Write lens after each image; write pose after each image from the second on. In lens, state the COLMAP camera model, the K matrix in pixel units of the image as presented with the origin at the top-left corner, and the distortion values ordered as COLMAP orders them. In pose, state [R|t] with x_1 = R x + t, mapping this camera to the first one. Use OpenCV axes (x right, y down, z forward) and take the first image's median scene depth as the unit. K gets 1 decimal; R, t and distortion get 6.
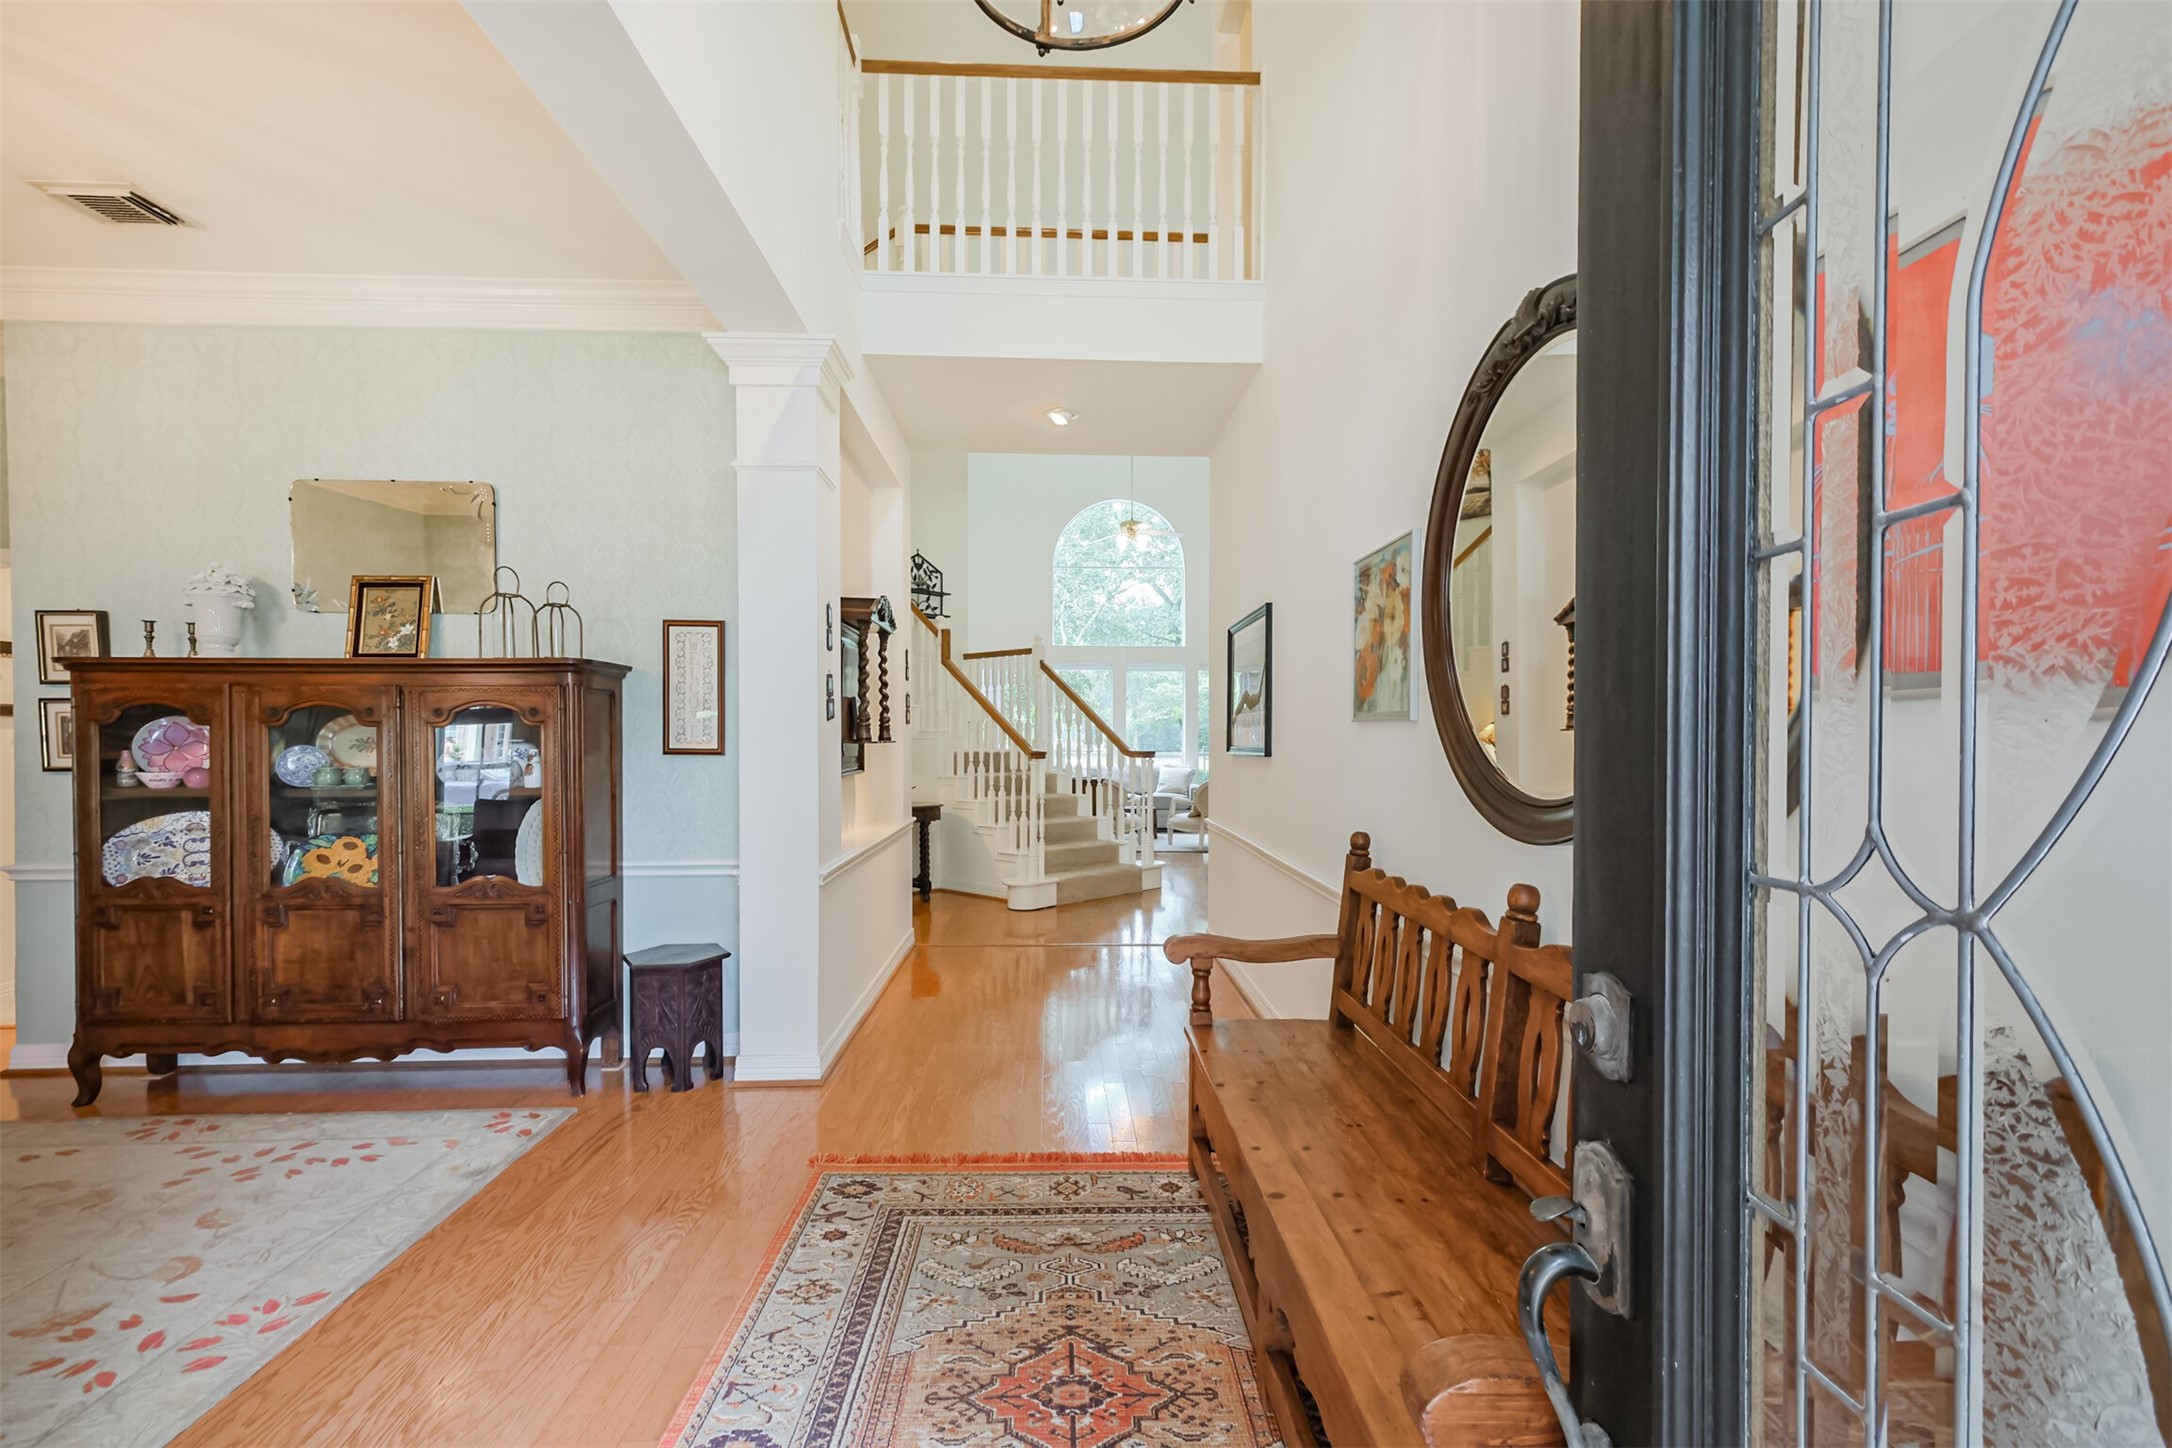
lens RADIAL K [[968.4, 0, 1088.8], [0, 968.4, 763.0], [0, 0, 1]] dist [0.011920, -0.000335]
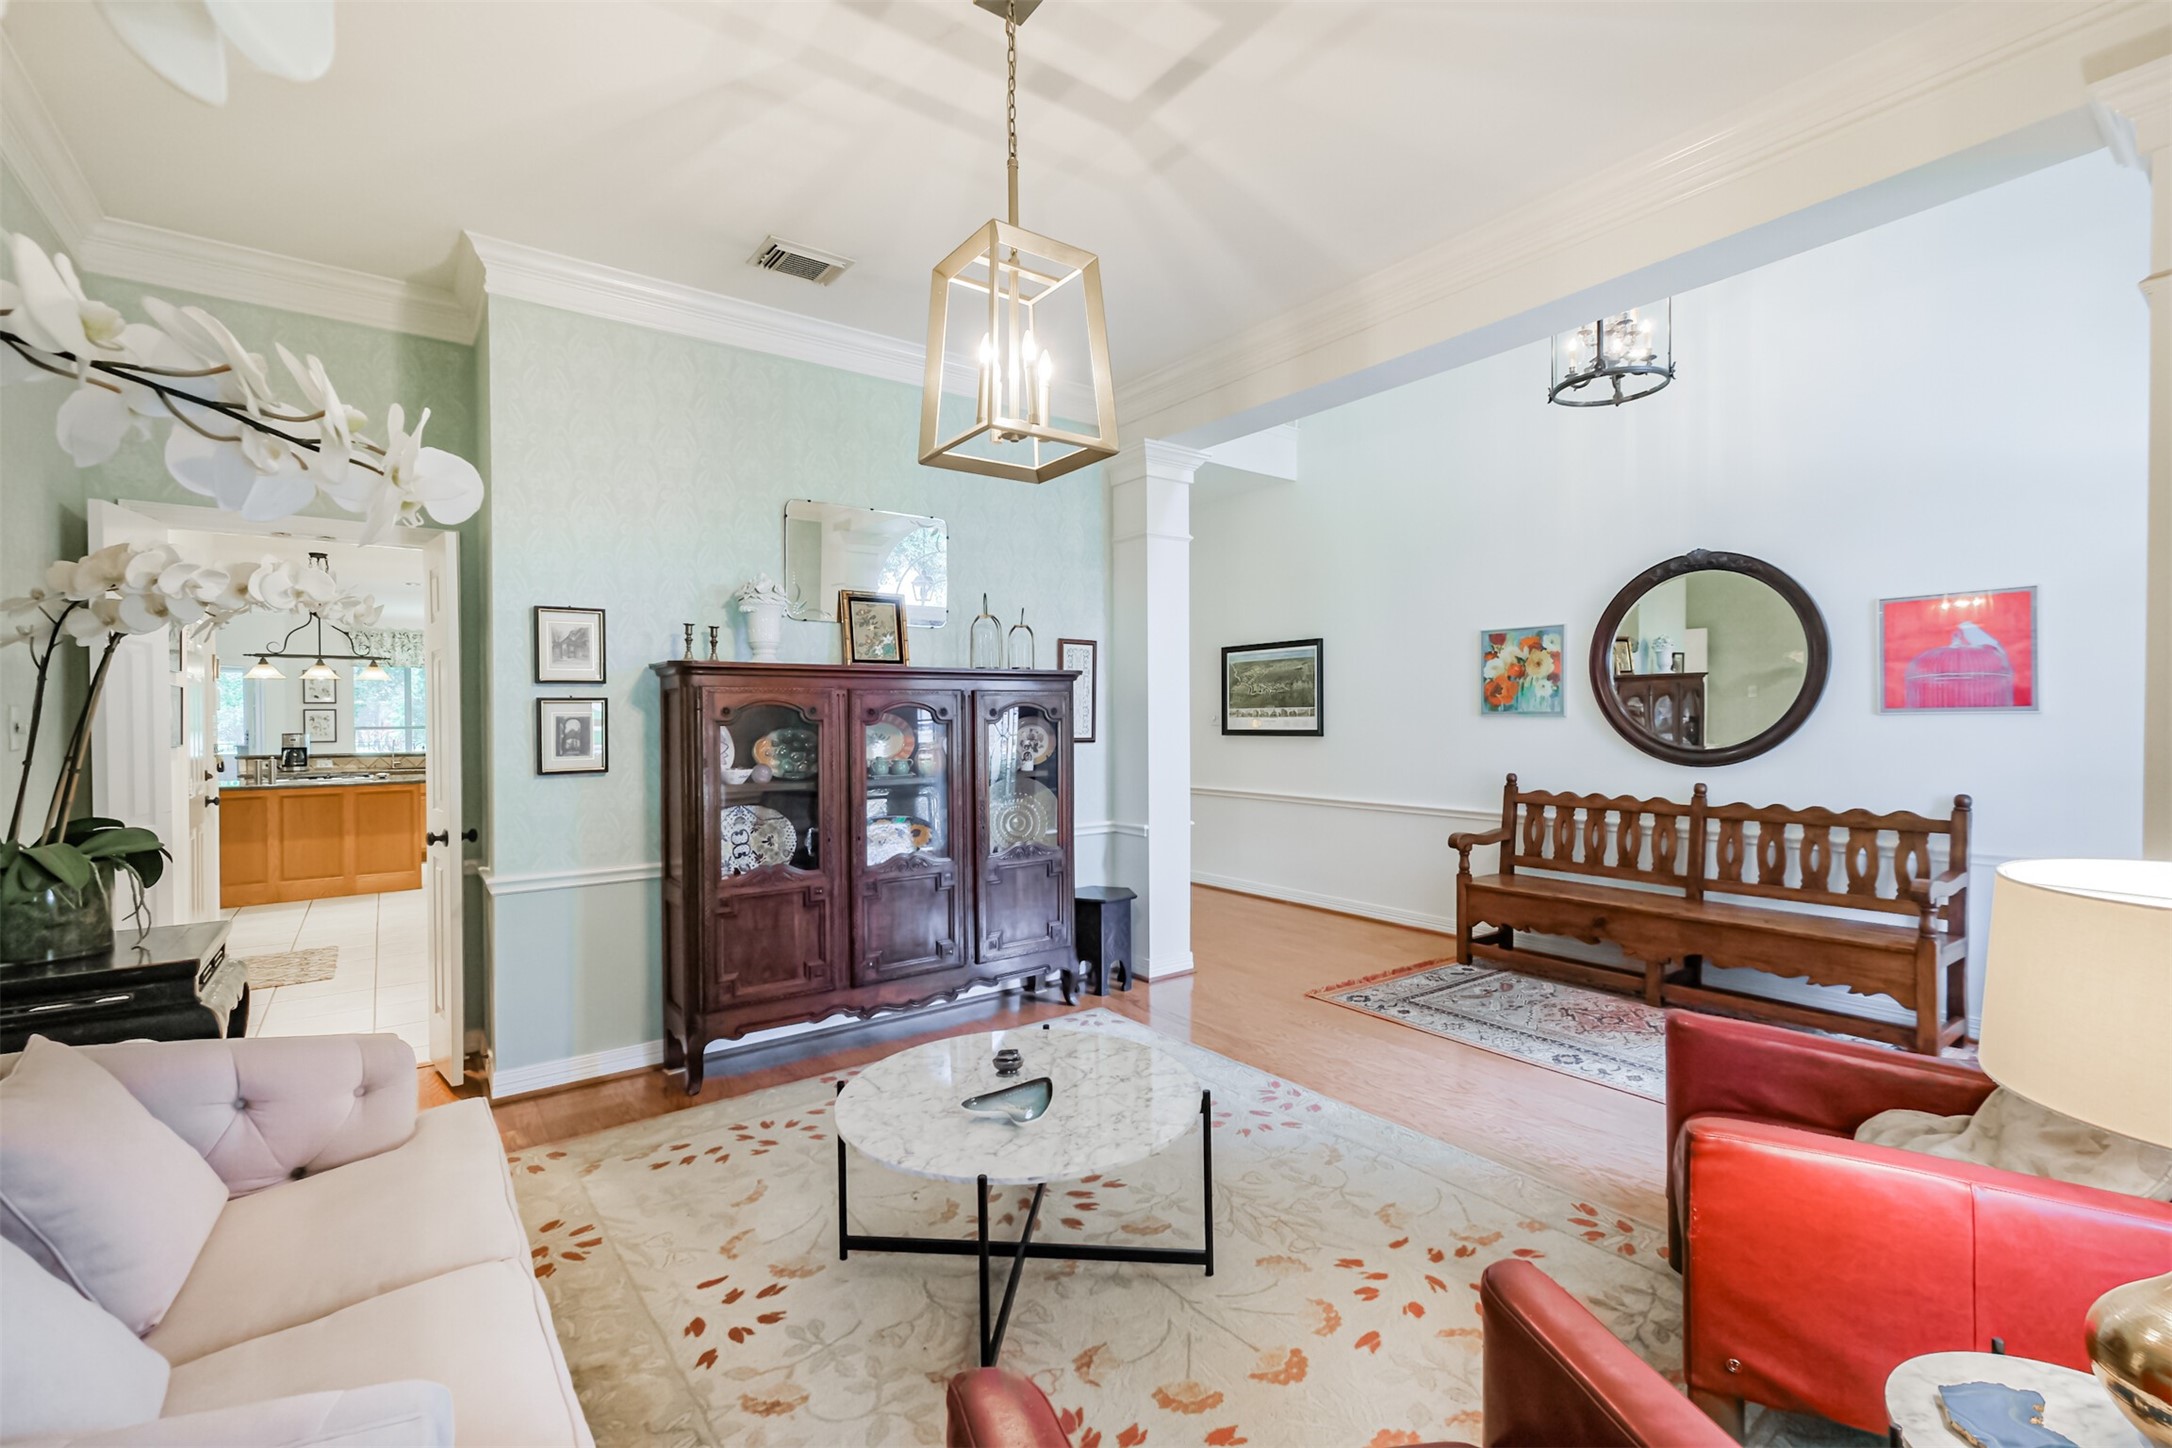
lens RADIAL K [[955.9, 0, 1104.8], [0, 955.9, 736.7], [0, 0, 1]] dist [0.009683, -0.000280]
pose [[0.818207, -0.018524, 0.574626, -1.263486], [0.024543, 0.999695, -0.002720, -0.013732], [-0.574400, 0.016328, 0.818412, -0.082973]]
